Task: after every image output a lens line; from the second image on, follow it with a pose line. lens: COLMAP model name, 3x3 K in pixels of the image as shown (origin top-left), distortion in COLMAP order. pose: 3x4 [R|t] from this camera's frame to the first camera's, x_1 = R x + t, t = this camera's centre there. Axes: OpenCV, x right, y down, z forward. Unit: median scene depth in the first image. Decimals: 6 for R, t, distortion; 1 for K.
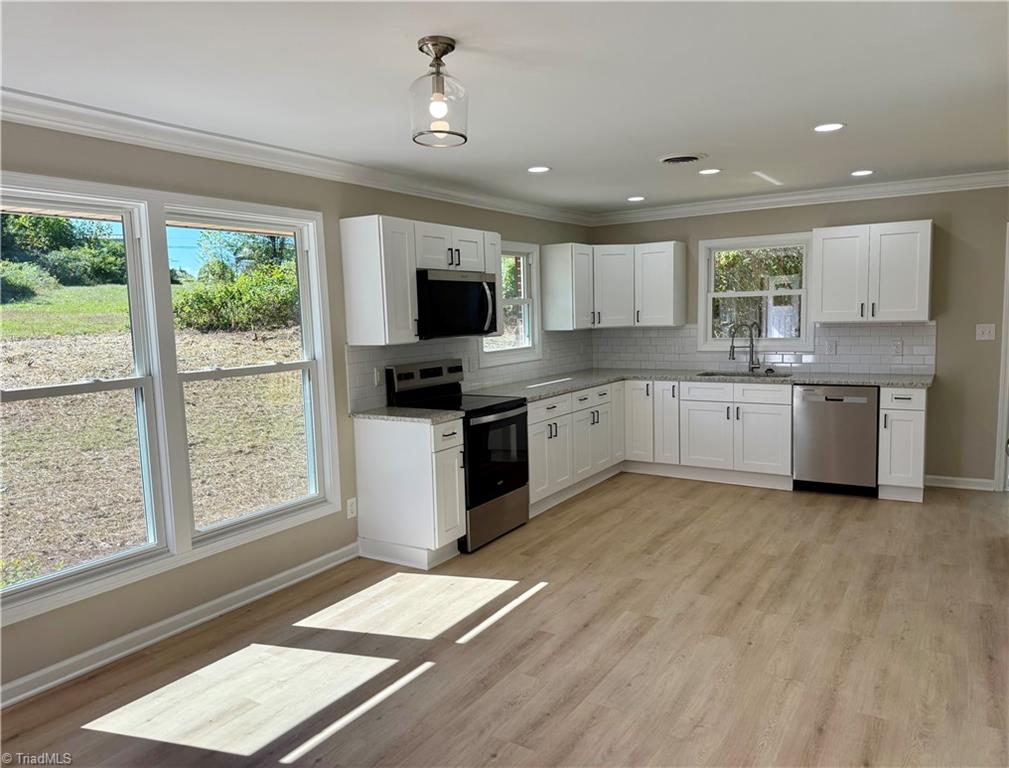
lens RADIAL K [[720.2, 0, 507.5], [0, 720.2, 377.5], [0, 0, 1]] dist [0.046863, -0.028016]
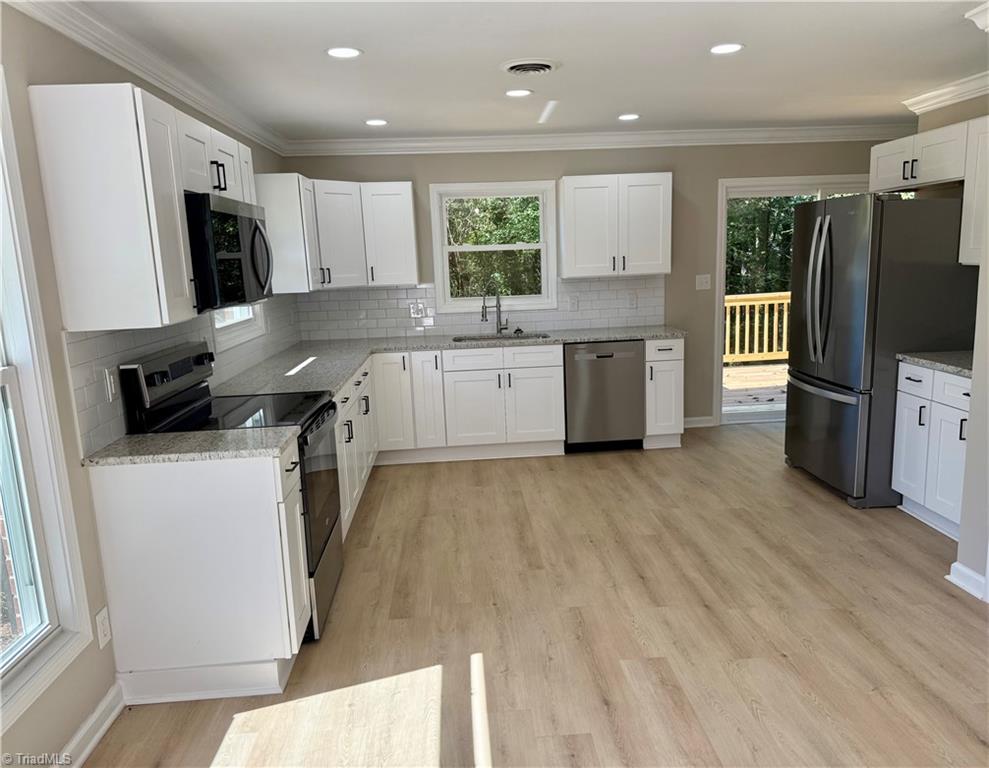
lens RADIAL K [[713.2, 0, 515.7], [0, 713.2, 388.6], [0, 0, 1]] dist [0.044755, -0.058625]
pose [[0.798618, -0.110784, 0.591554, -0.235001], [0.069335, 0.993303, 0.092419, -0.025512], [-0.597831, -0.032792, 0.800951, 0.334146]]
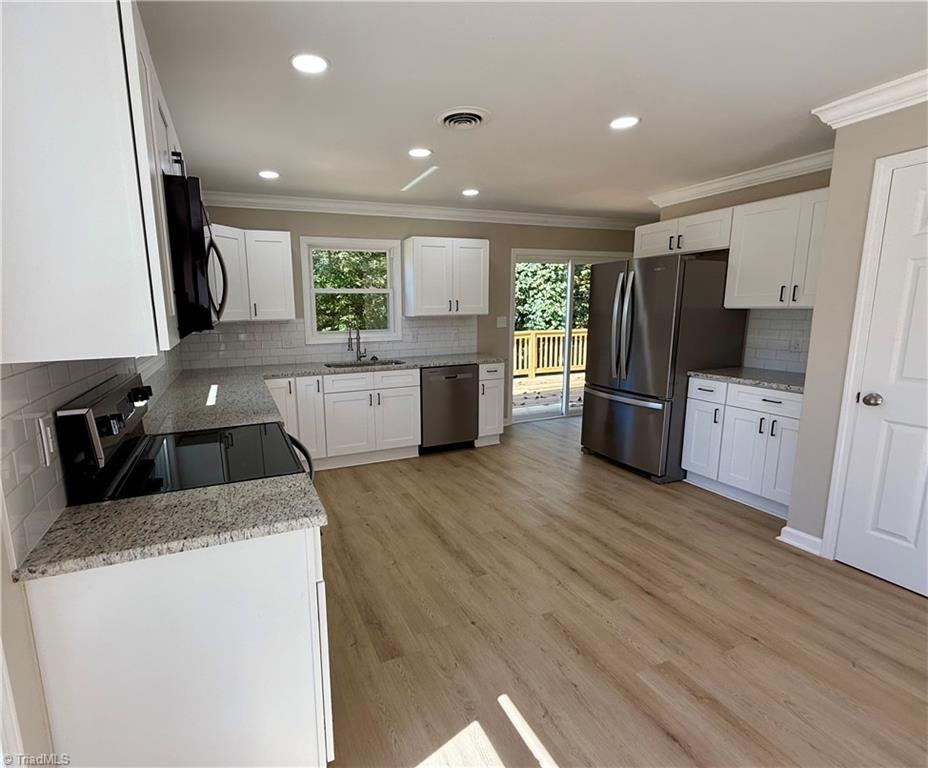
lens RADIAL K [[460.9, 0, 424.7], [0, 460.9, 386.6], [0, 0, 1]] dist [-0.001394, 0.004856]
pose [[0.580399, -0.119766, 0.805477, -0.233626], [0.073947, 0.992791, 0.094333, -0.034762], [-0.810968, 0.004812, 0.585071, 0.627945]]
